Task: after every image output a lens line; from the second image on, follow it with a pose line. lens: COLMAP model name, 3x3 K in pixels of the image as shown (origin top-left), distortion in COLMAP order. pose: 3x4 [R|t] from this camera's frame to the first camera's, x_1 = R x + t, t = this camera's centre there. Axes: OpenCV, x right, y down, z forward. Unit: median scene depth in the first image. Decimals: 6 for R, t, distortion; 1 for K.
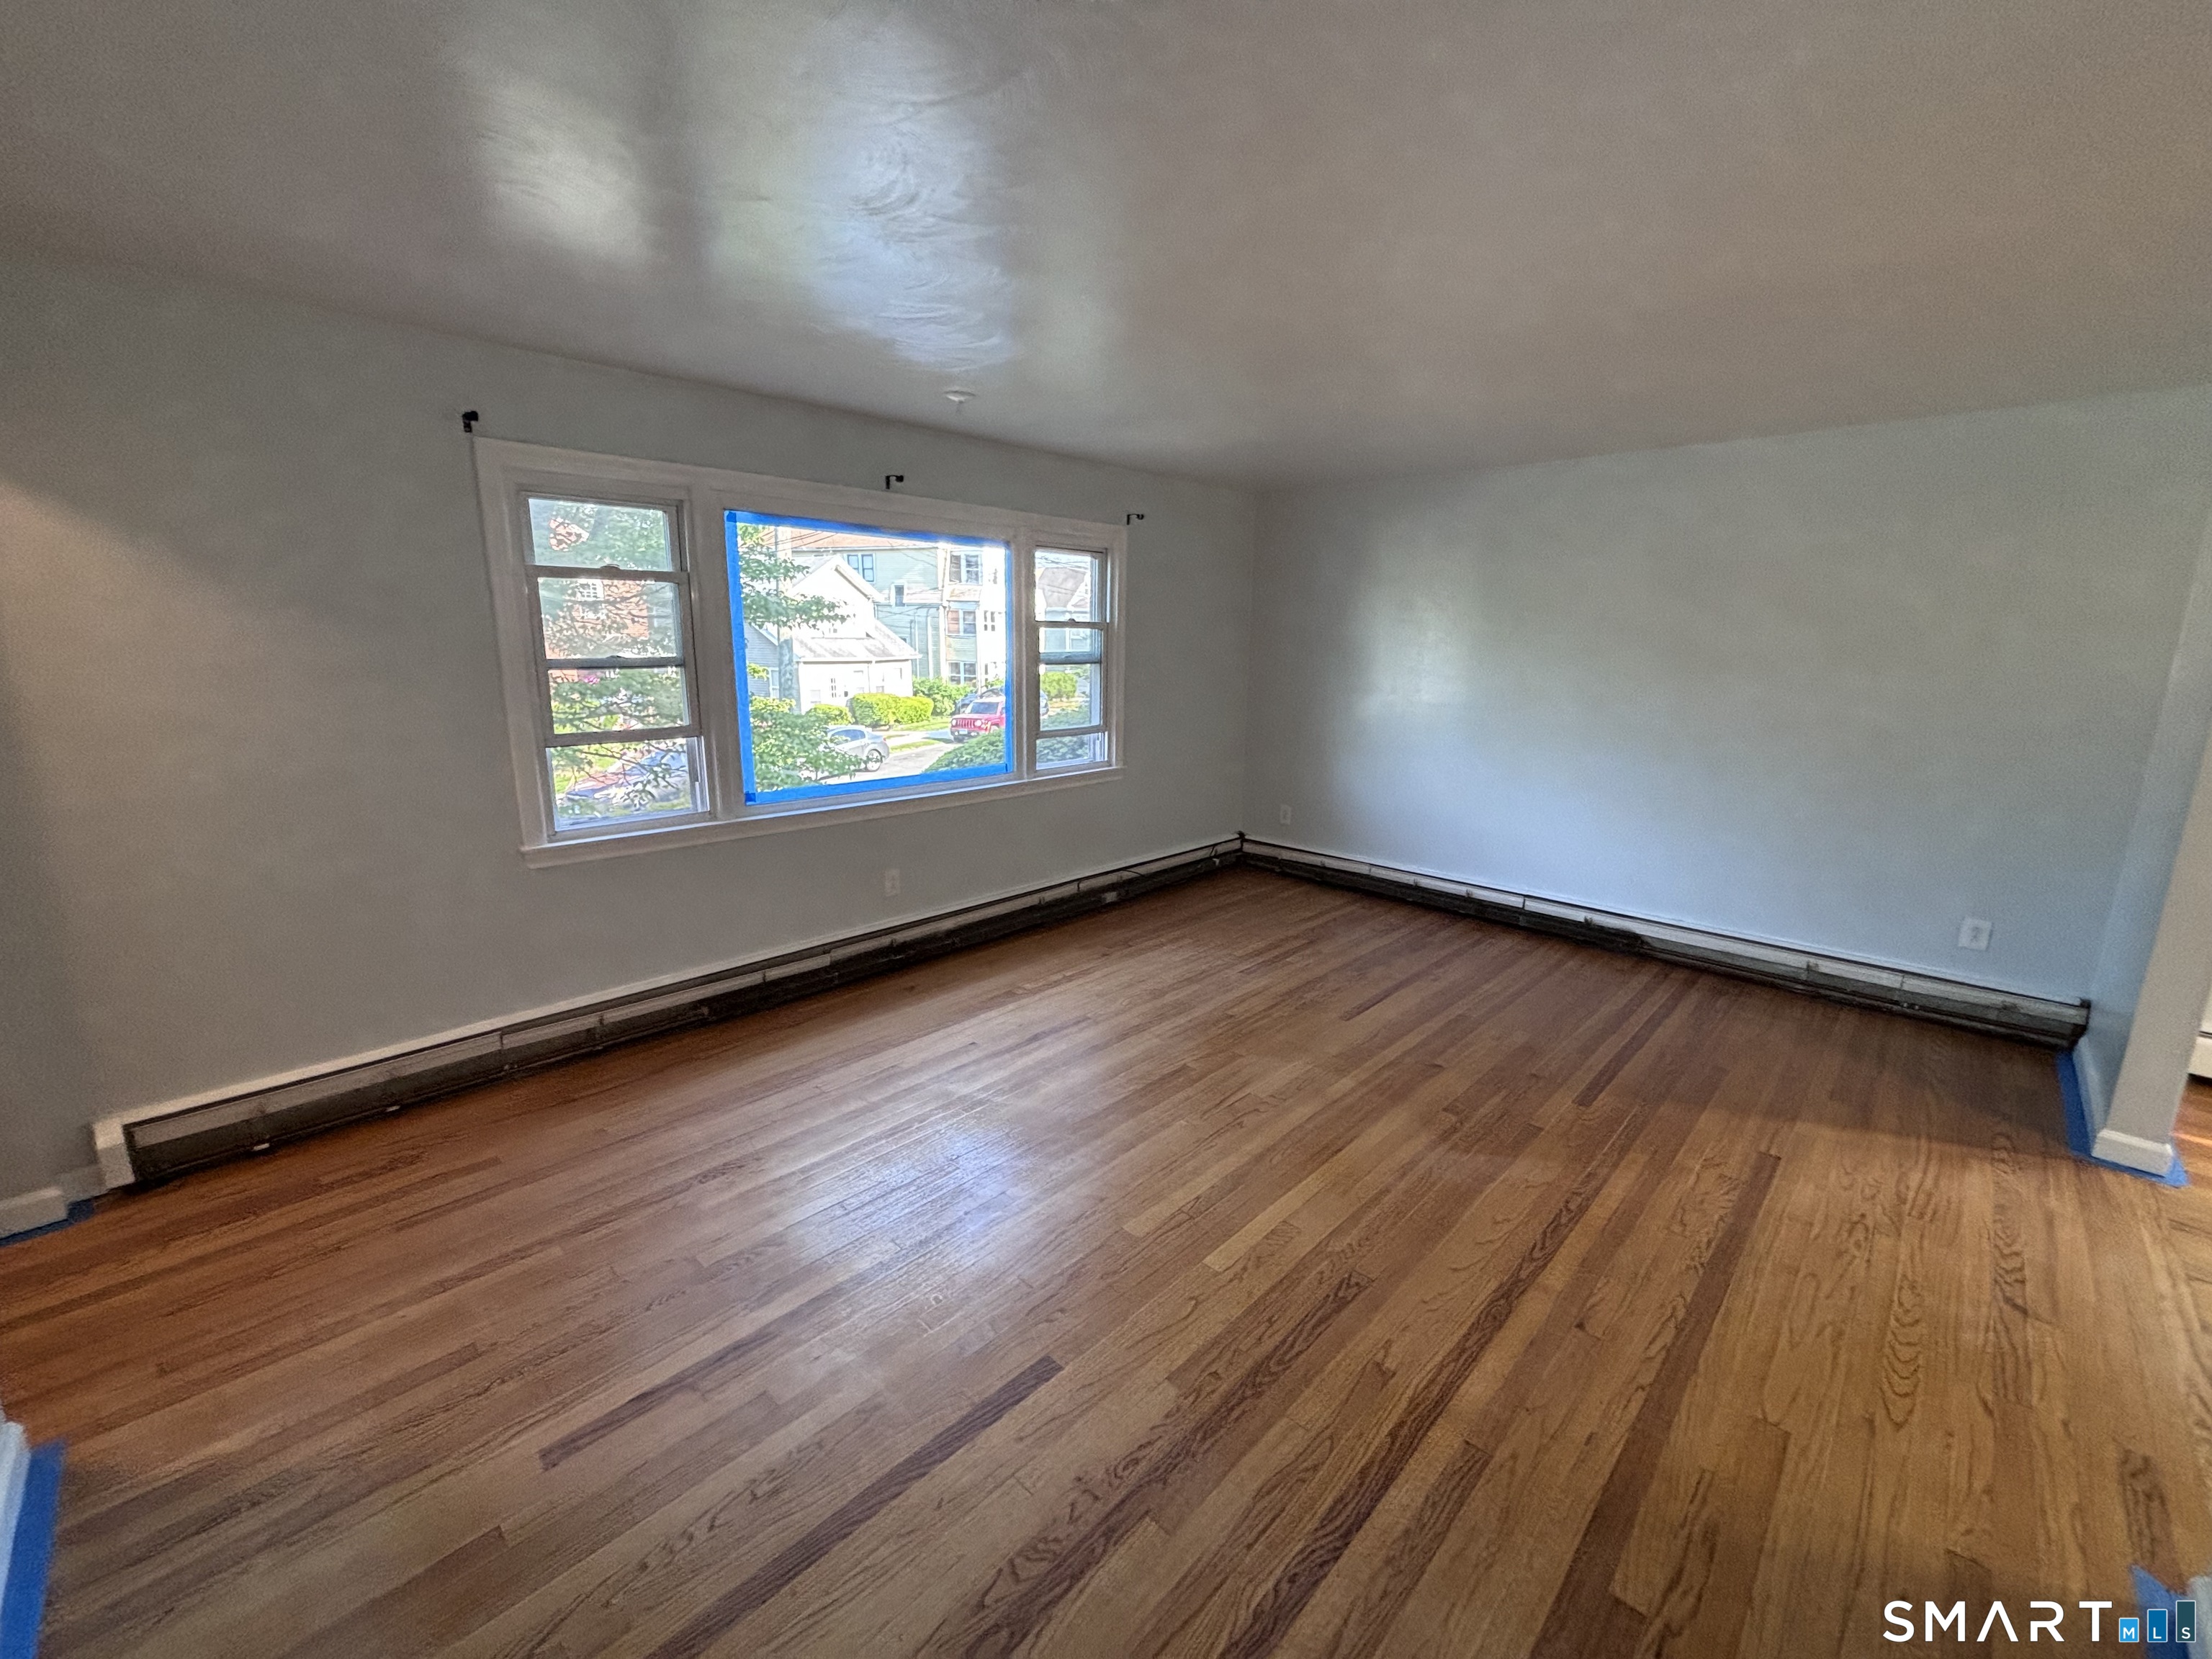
lens RADIAL K [[894.4, 0, 1112.7], [0, 894.4, 823.5], [0, 0, 1]] dist [-0.001230, -0.000961]
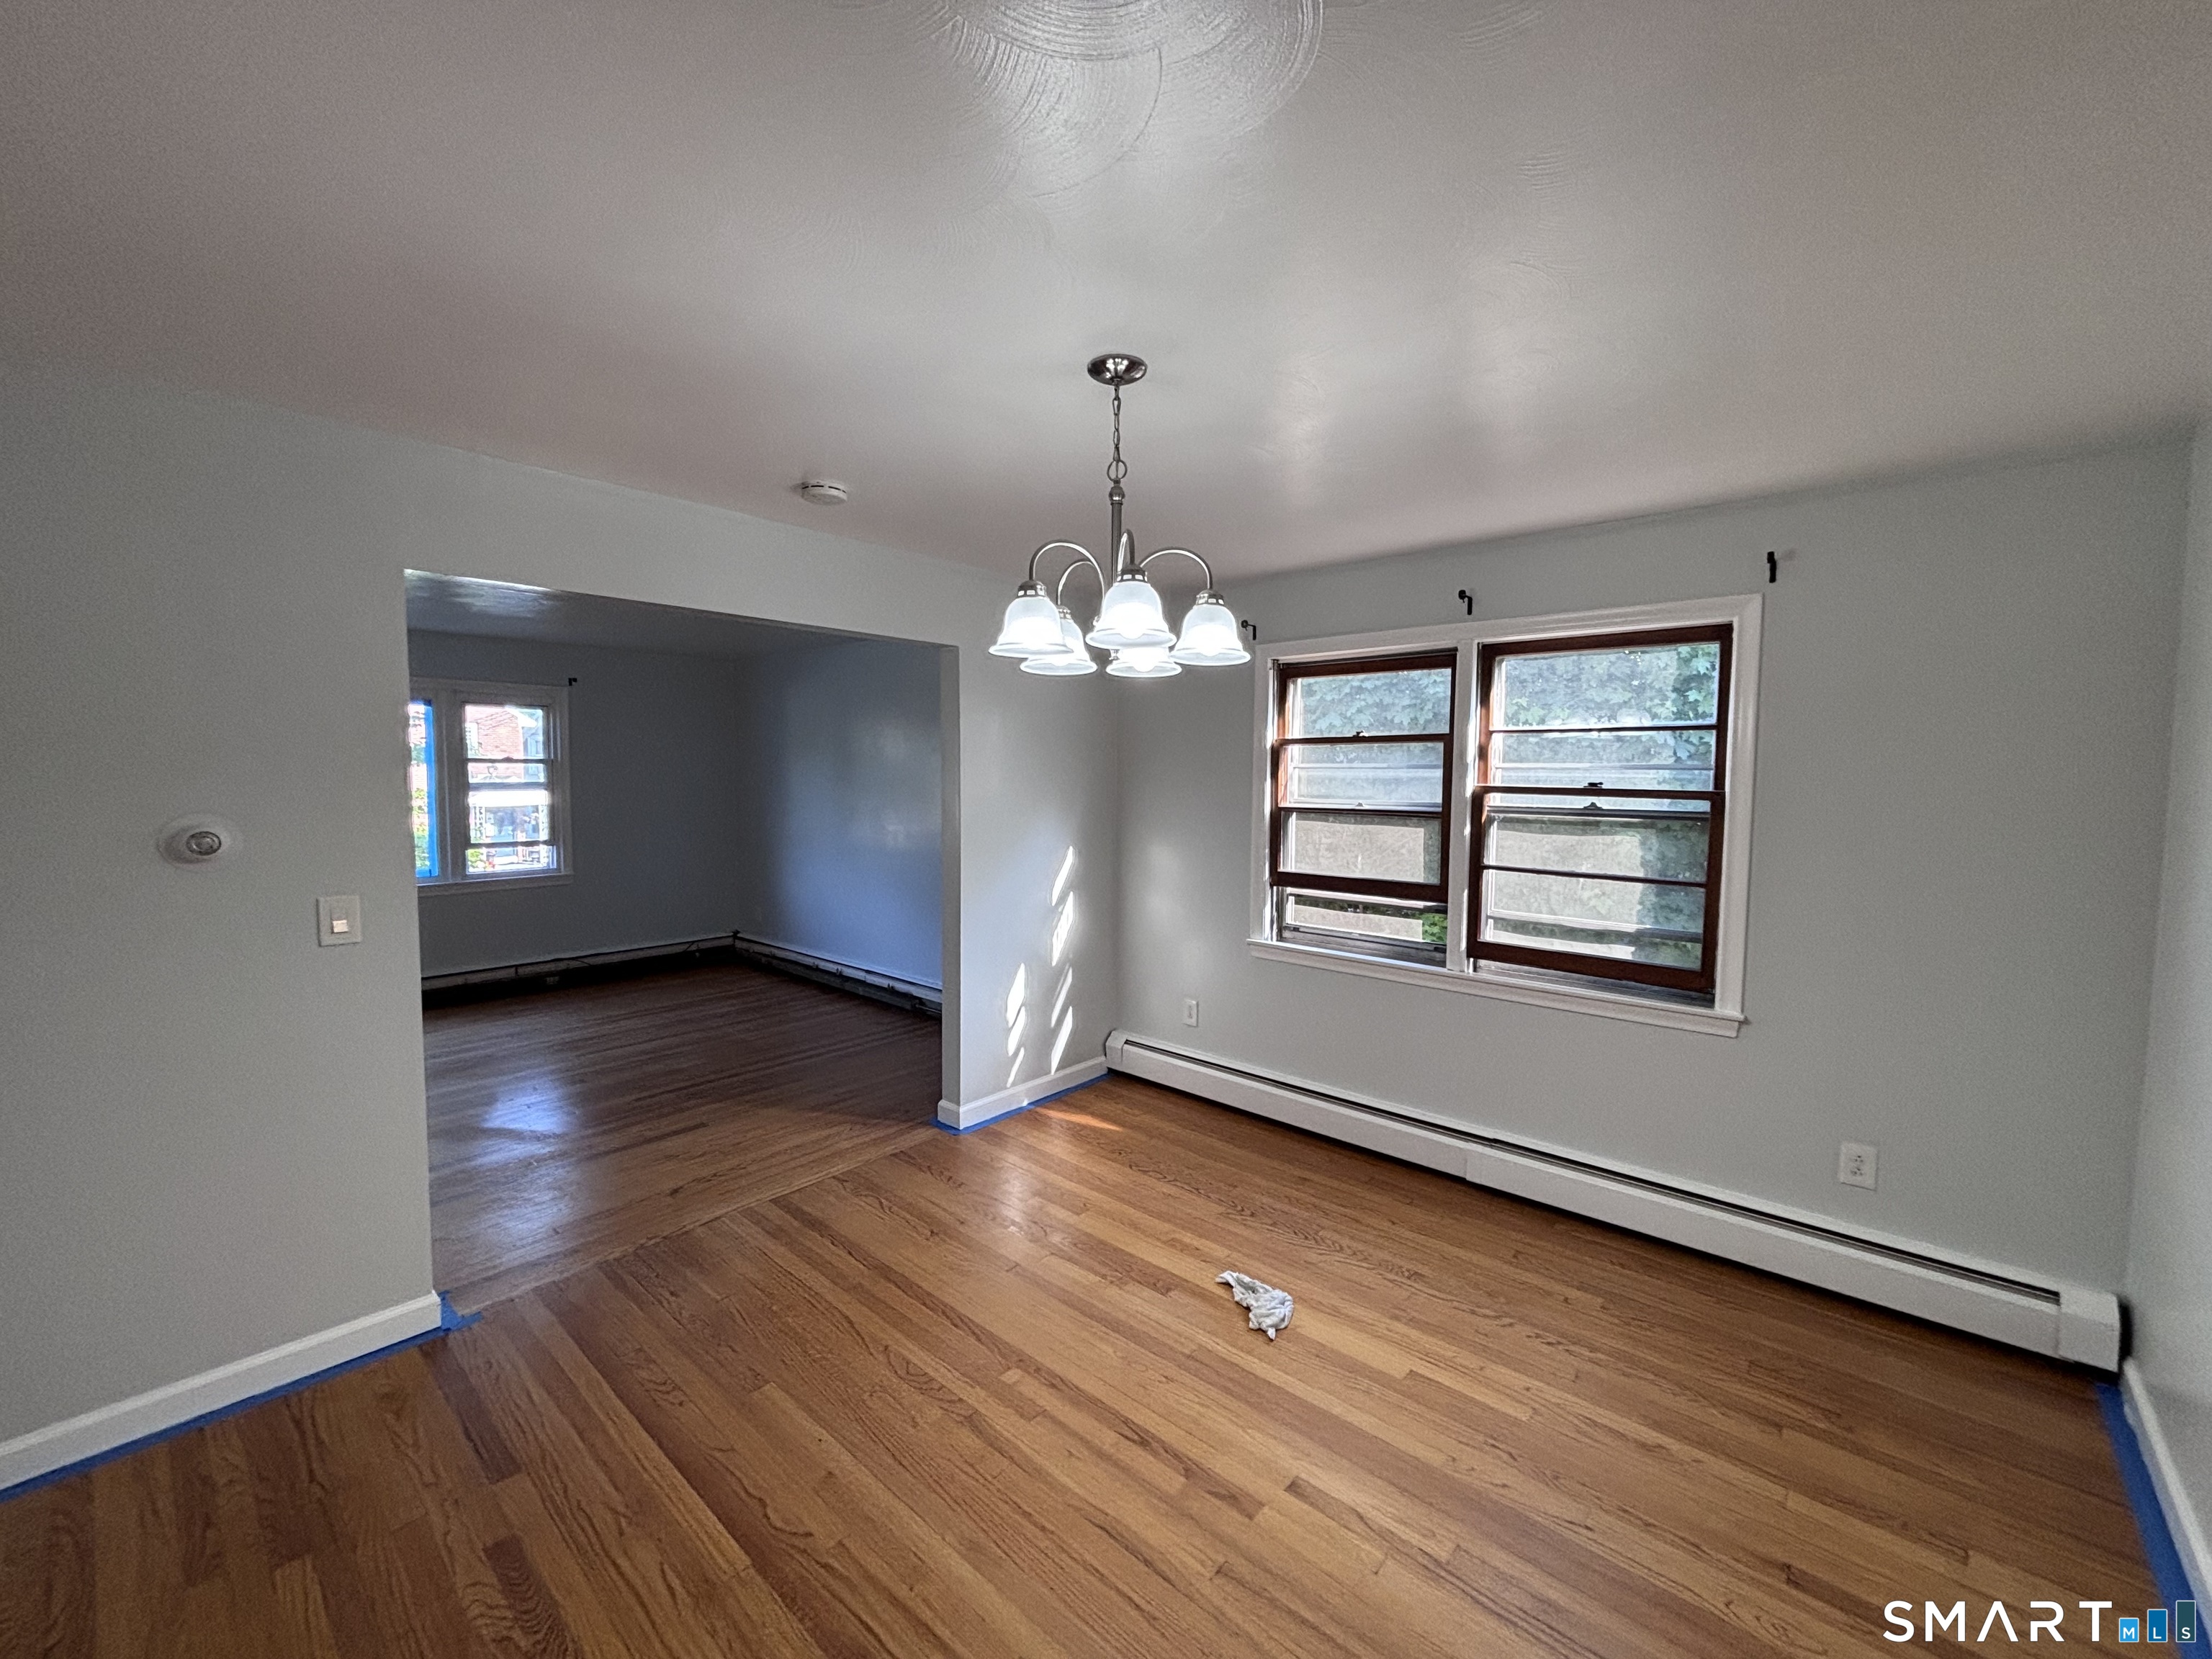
lens RADIAL K [[894.4, 0, 1112.7], [0, 894.4, 823.5], [0, 0, 1]] dist [-0.001230, -0.000961]
pose [[0.999166, -0.010186, 0.039548, 0.787937], [0.016161, 0.987962, -0.153848, 0.078457], [-0.037505, 0.154358, 0.987303, -0.285866]]
